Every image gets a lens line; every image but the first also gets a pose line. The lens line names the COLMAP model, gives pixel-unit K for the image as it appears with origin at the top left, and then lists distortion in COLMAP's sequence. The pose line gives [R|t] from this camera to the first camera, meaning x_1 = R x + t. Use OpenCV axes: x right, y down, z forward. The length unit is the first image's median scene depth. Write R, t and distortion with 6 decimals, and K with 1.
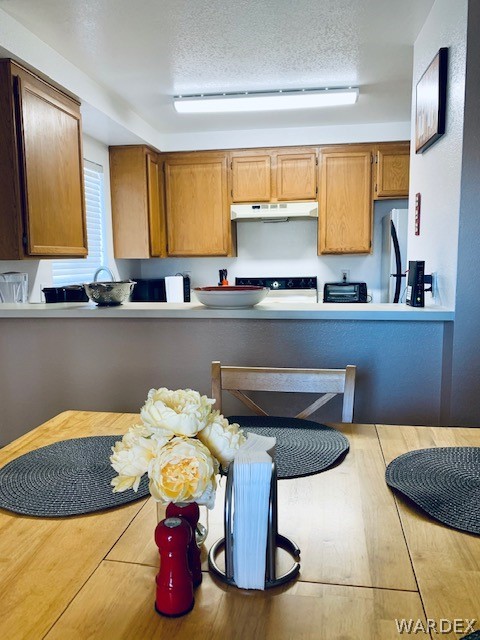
lens RADIAL K [[486.3, 0, 240.0], [0, 486.3, 320.0], [0, 0, 1]] dist [0.037250, -0.060562]
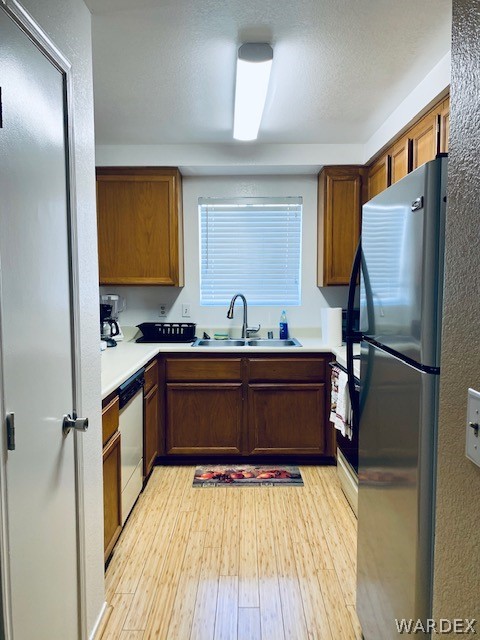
lens RADIAL K [[486.3, 0, 240.0], [0, 486.3, 320.0], [0, 0, 1]] dist [0.037250, -0.060562]
pose [[0.157768, 0.094226, -0.982970, 1.169214], [-0.124874, 0.989349, 0.074795, -0.187935], [0.979549, 0.110948, 0.167855, 1.154138]]
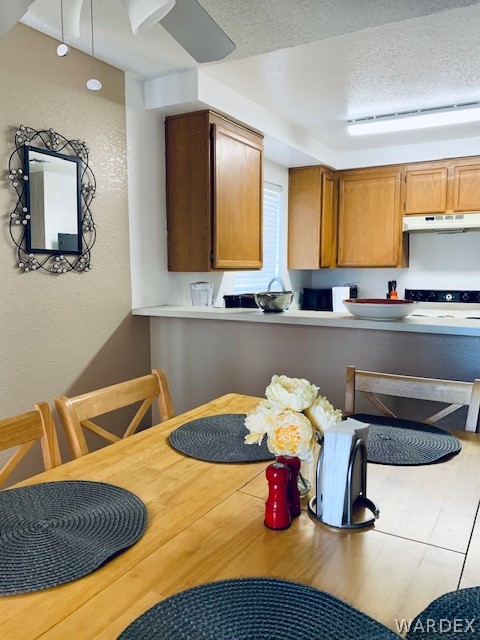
lens RADIAL K [[486.3, 0, 240.0], [0, 486.3, 320.0], [0, 0, 1]] dist [0.037250, -0.060562]
pose [[0.932503, 0.050299, -0.357643, 0.066840], [-0.055124, 0.998474, -0.003301, -0.002268], [0.356932, 0.022793, 0.933852, -0.107883]]
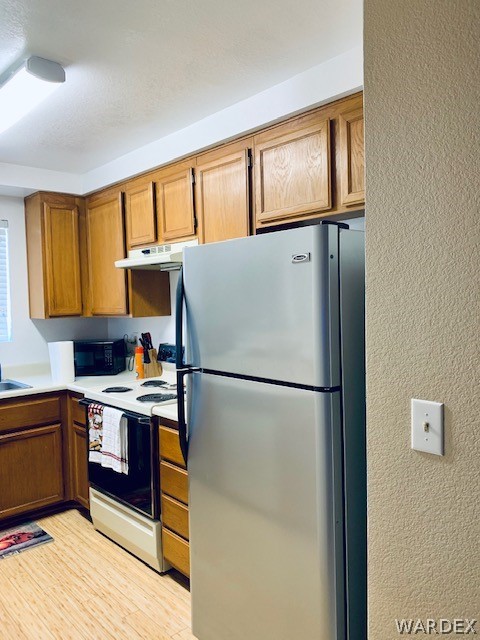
lens RADIAL K [[486.3, 0, 240.0], [0, 486.3, 320.0], [0, 0, 1]] dist [0.037250, -0.060562]
pose [[0.785542, 0.023136, -0.618376, 1.019543], [-0.064298, 0.996943, -0.044380, -0.181458], [0.615459, 0.074623, 0.784628, 0.886347]]
